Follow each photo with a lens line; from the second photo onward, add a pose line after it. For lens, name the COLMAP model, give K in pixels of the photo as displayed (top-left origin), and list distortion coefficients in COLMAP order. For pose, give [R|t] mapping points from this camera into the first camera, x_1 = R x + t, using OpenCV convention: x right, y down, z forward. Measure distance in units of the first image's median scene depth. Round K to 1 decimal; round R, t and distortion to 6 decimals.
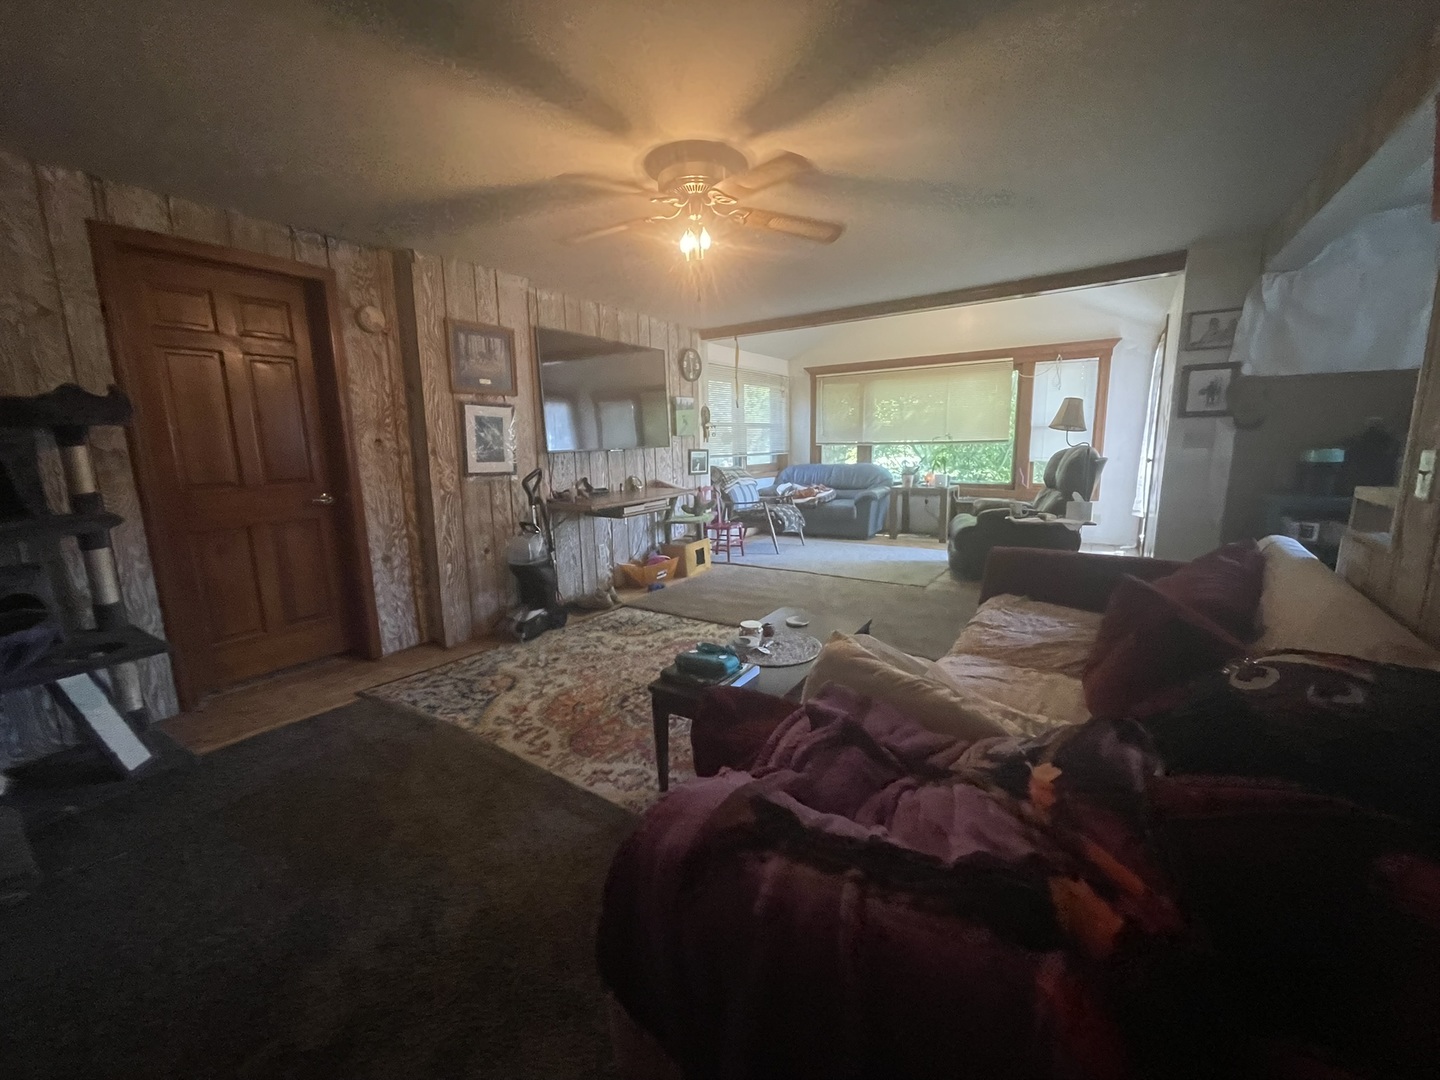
lens RADIAL K [[580.8, 0, 718.4], [0, 580.8, 541.6], [0, 0, 1]] dist [0.000100, 0.000003]
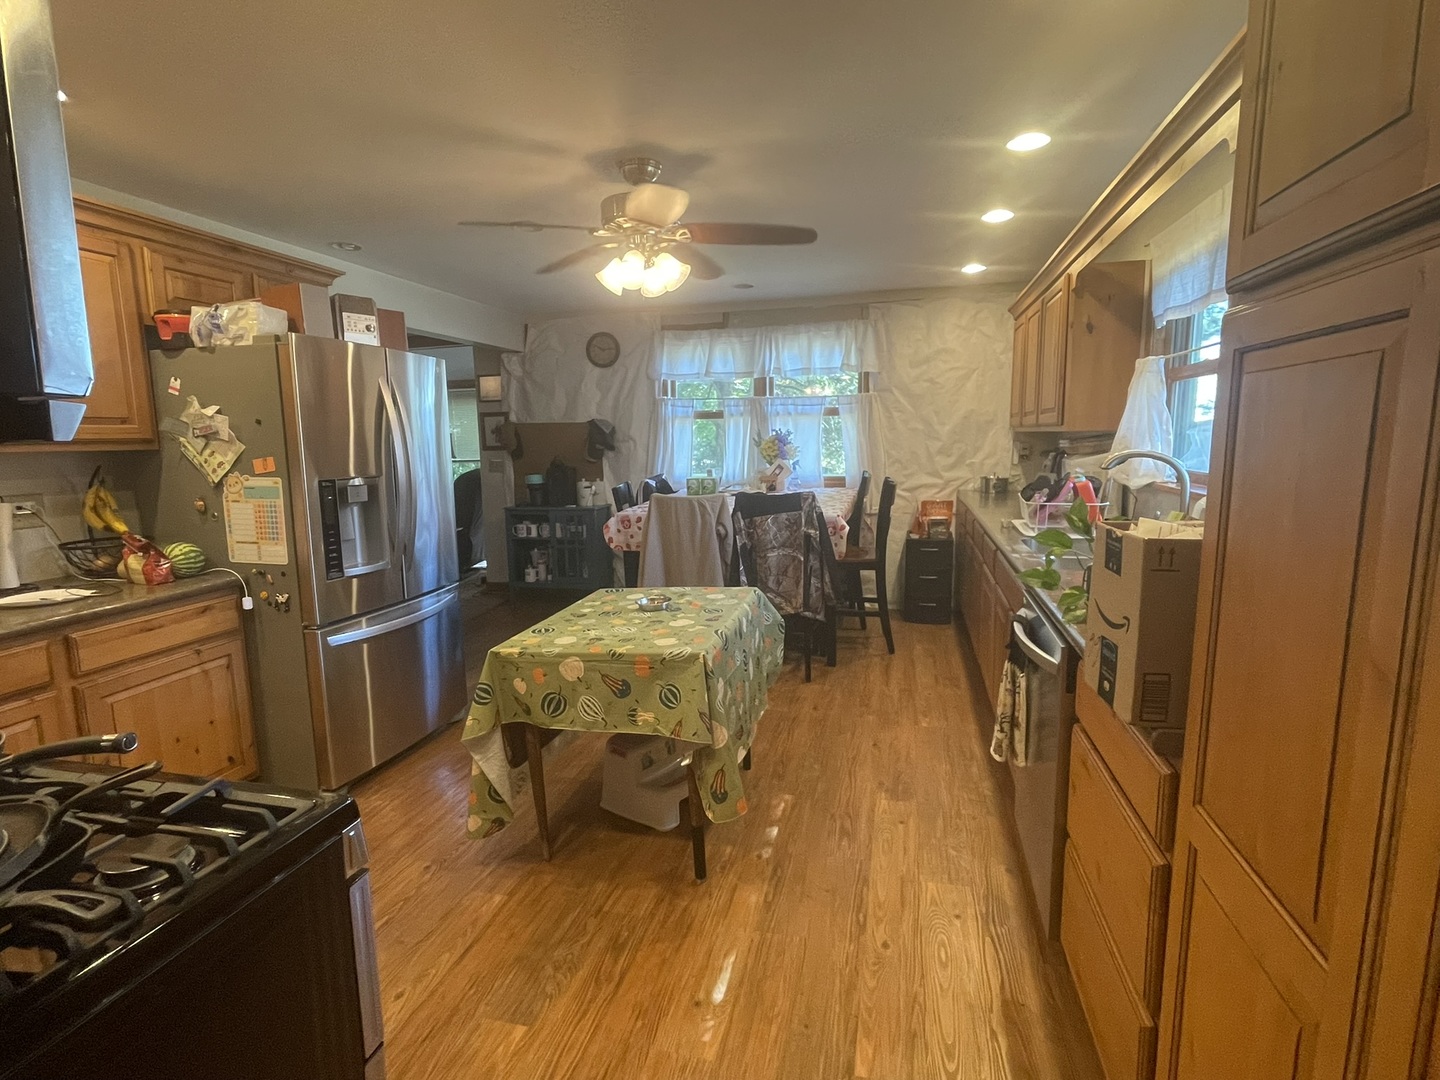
lens RADIAL K [[716.7, 0, 721.9], [0, 716.7, 538.6], [0, 0, 1]] dist [-0.000072, 0.000000]
pose [[0.935821, -0.043022, 0.349841, 0.751868], [0.054341, 0.998267, -0.022599, 0.057391], [-0.348262, 0.040159, 0.936537, -0.748926]]
